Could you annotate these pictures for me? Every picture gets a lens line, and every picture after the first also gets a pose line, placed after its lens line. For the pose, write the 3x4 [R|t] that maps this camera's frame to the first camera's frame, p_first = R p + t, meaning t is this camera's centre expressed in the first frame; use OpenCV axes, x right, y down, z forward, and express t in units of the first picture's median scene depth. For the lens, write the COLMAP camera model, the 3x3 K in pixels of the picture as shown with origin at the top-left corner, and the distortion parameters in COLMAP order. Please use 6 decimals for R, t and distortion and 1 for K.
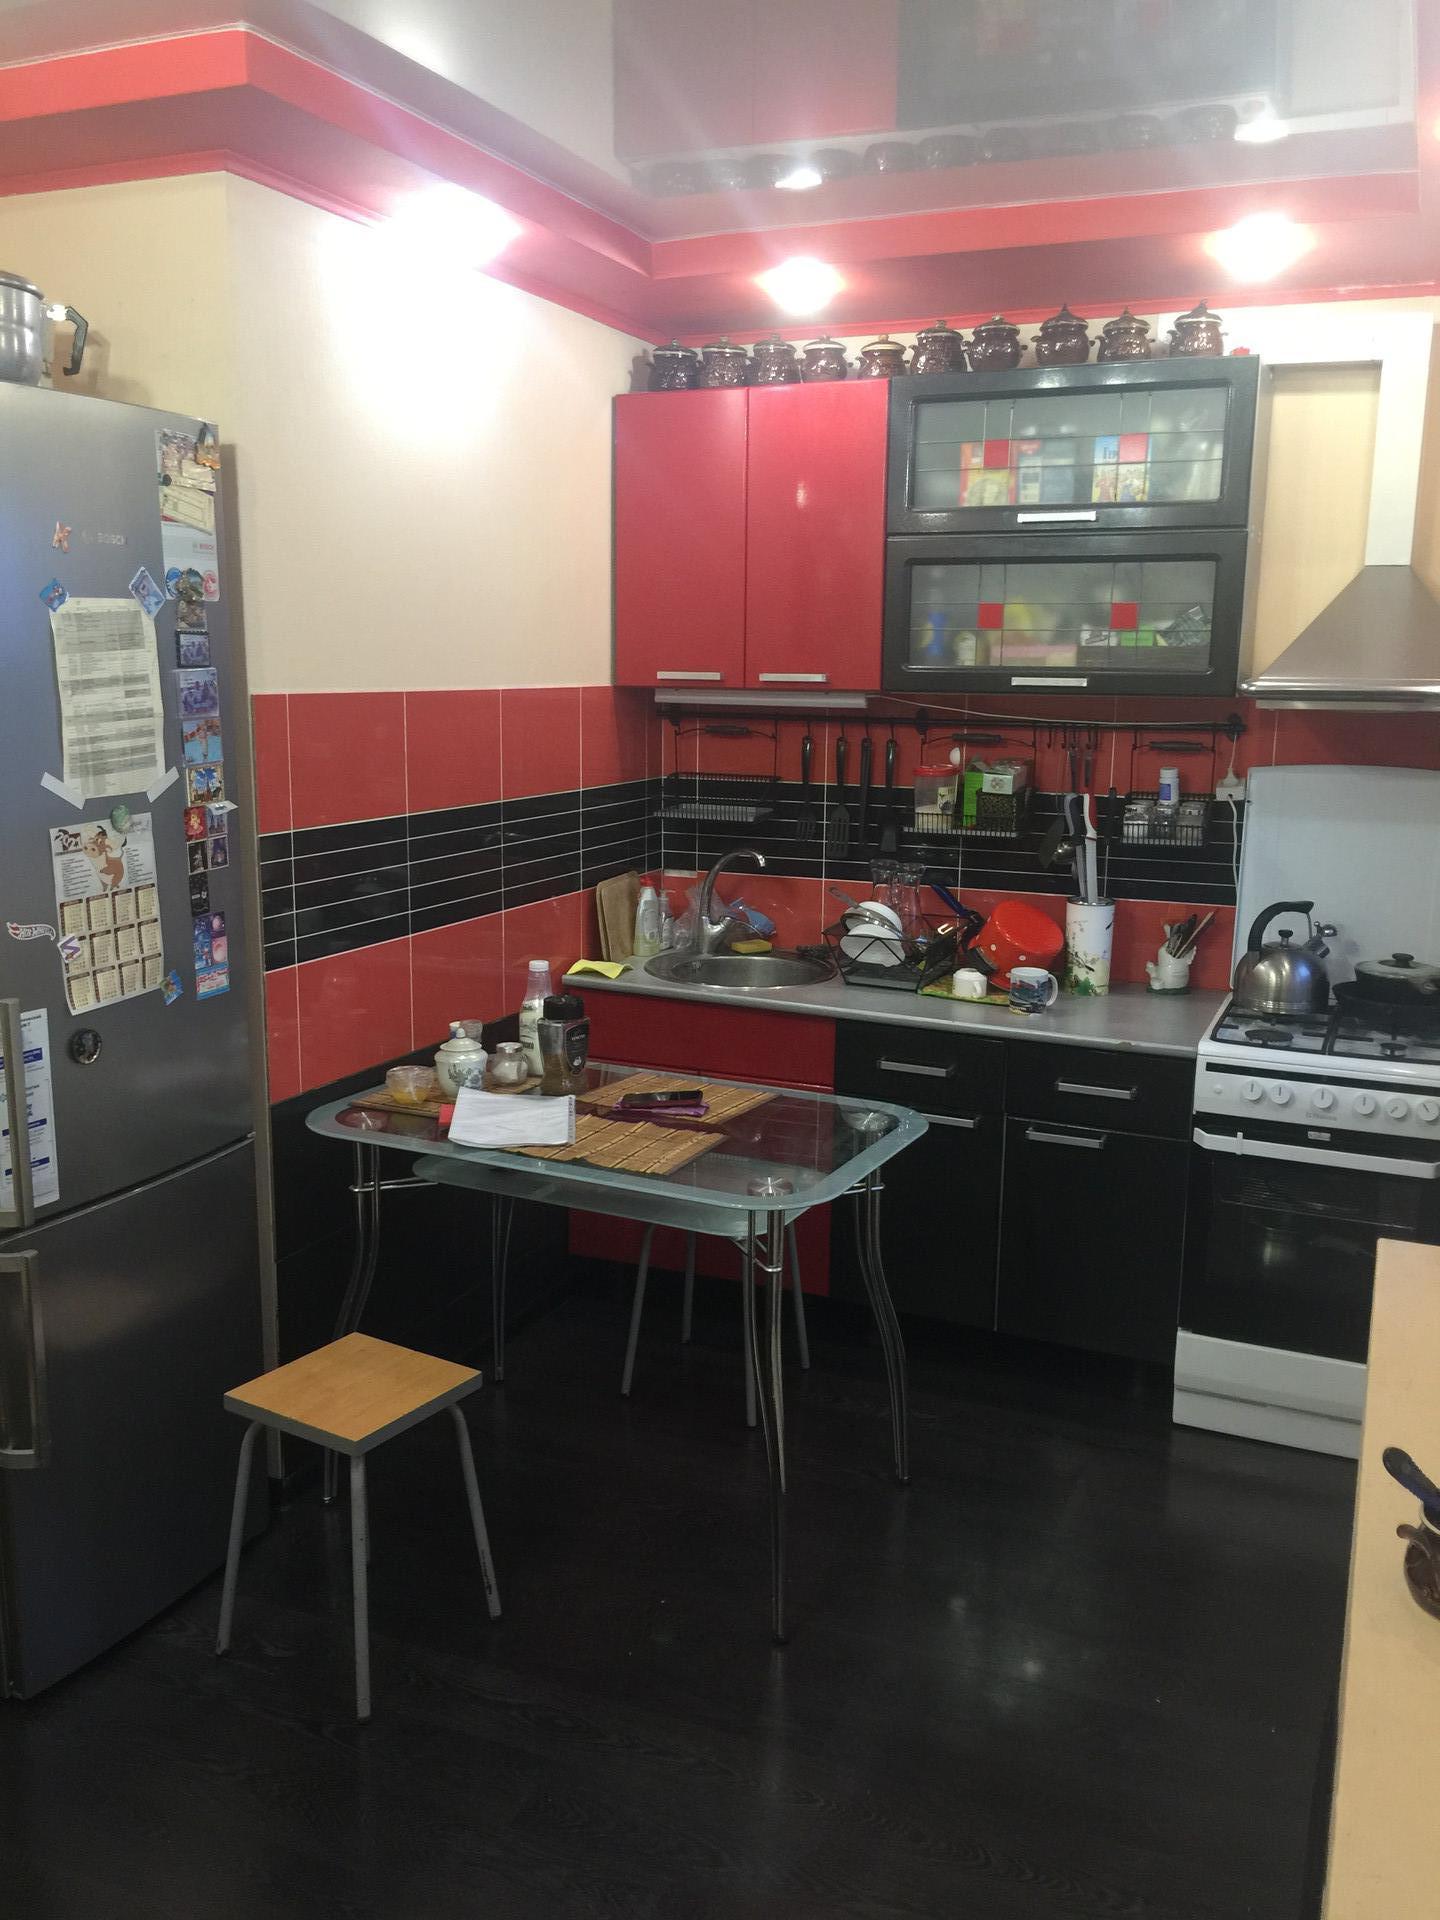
lens RADIAL K [[1655.6, 0, 720.0], [0, 1655.6, 960.0], [0, 0, 1]] dist [0.066325, -0.008473]
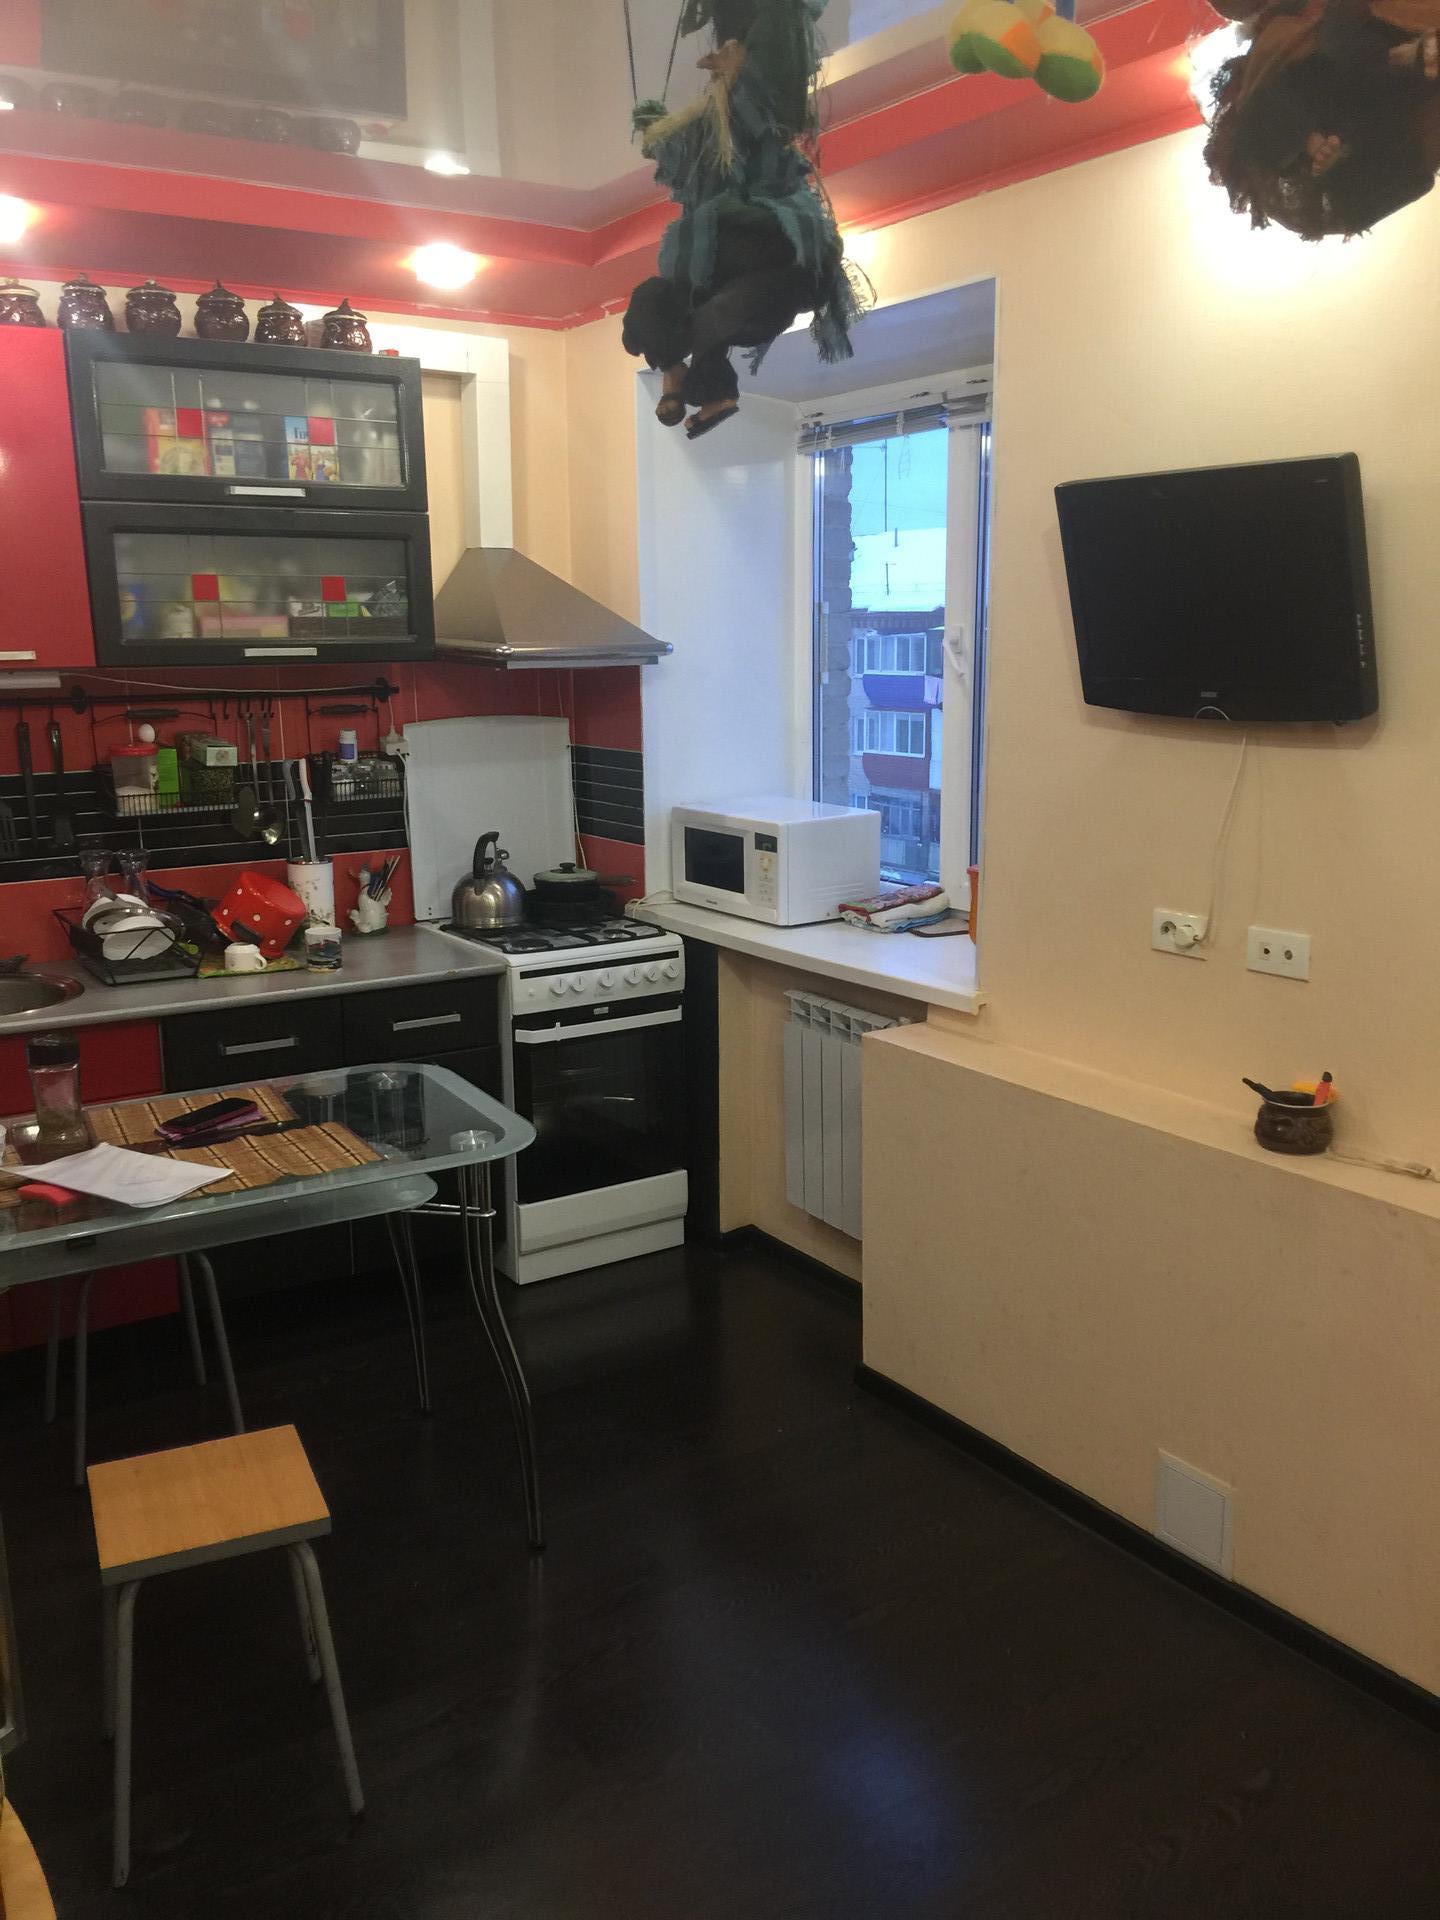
lens RADIAL K [[1634.5, 0, 720.0], [0, 1634.5, 960.0], [0, 0, 1]] dist [0.144832, -0.223543]
pose [[0.553386, -0.187067, 0.811646, -0.521858], [0.174377, 0.978879, 0.106719, -0.042160], [-0.814467, 0.082476, 0.574318, 0.201703]]
